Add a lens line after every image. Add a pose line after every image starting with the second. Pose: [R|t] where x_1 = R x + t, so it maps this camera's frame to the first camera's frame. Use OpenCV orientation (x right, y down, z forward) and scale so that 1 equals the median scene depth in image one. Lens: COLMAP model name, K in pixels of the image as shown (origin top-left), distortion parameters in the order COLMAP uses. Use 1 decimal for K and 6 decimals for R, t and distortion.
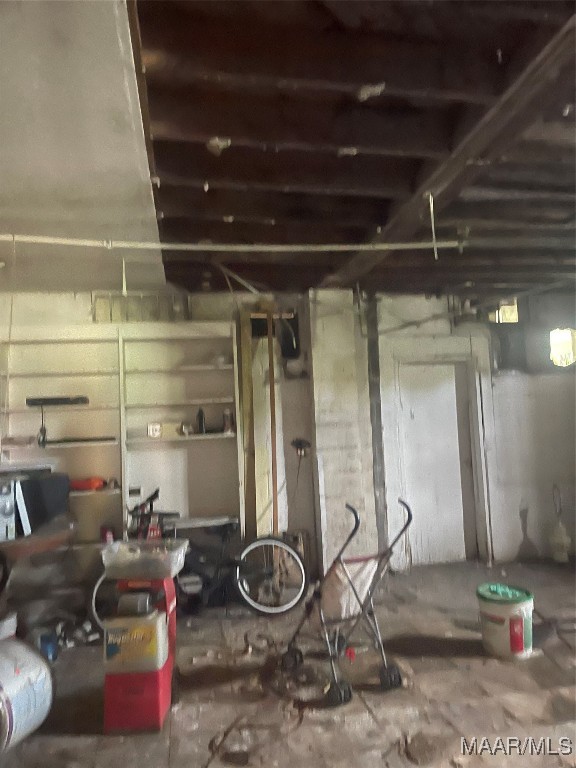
lens RADIAL K [[575.8, 0, 291.9], [0, 575.8, 392.1], [0, 0, 1]] dist [0.073188, -0.095075]
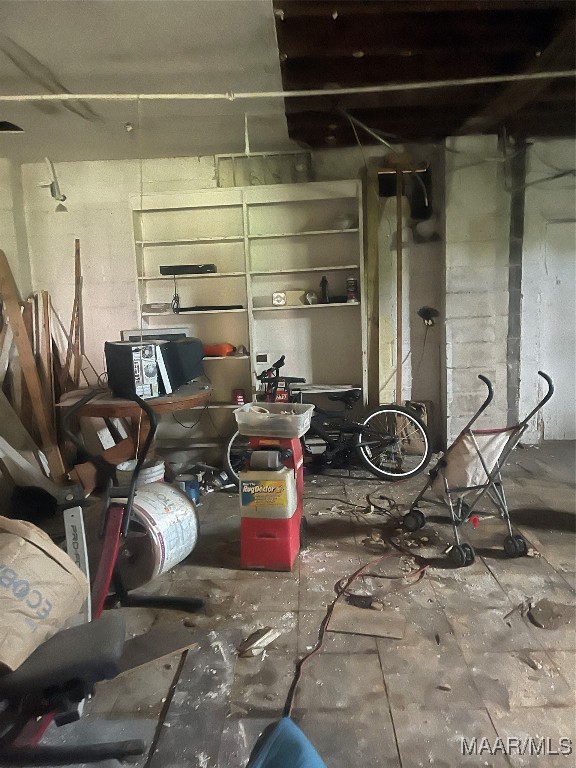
lens RADIAL K [[575.7, 0, 283.7], [0, 575.7, 385.7], [0, 0, 1]] dist [0.072055, -0.094202]
pose [[0.975609, 0.033180, -0.216995, -0.008169], [0.012933, 0.978106, 0.207707, 0.007434], [0.219136, -0.205447, 0.953819, 0.016134]]
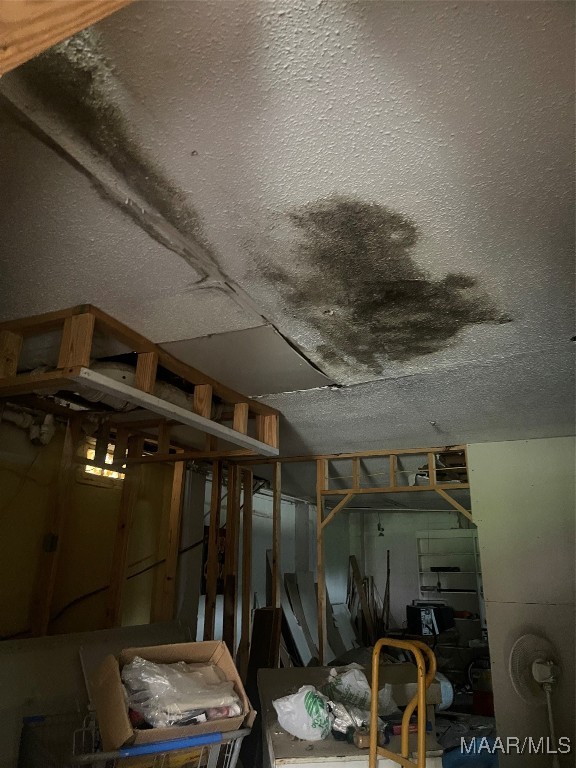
lens RADIAL K [[576.5, 0, 277.9], [0, 576.5, 388.7], [0, 0, 1]] dist [0.068994, -0.098226]
pose [[0.803438, -0.131042, -0.580788, 0.450098], [-0.007145, 0.973286, -0.229484, -0.147061], [0.595345, 0.188526, 0.781039, -1.213685]]
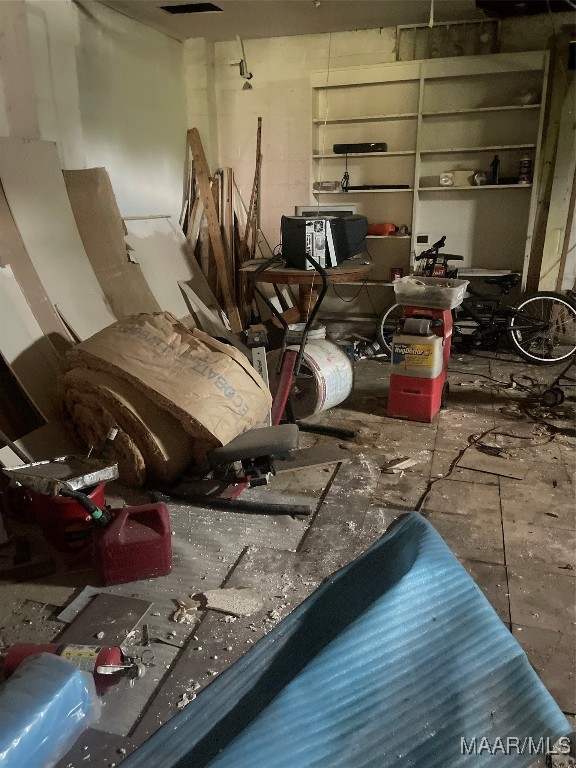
lens RADIAL K [[575.0, 0, 291.4], [0, 575.0, 383.7], [0, 0, 1]] dist [0.061679, -0.086127]
pose [[0.888591, 0.172242, -0.425135, 0.018672], [0.003177, 0.924490, 0.381193, 0.011698], [0.458690, -0.340075, 0.820946, -0.101929]]
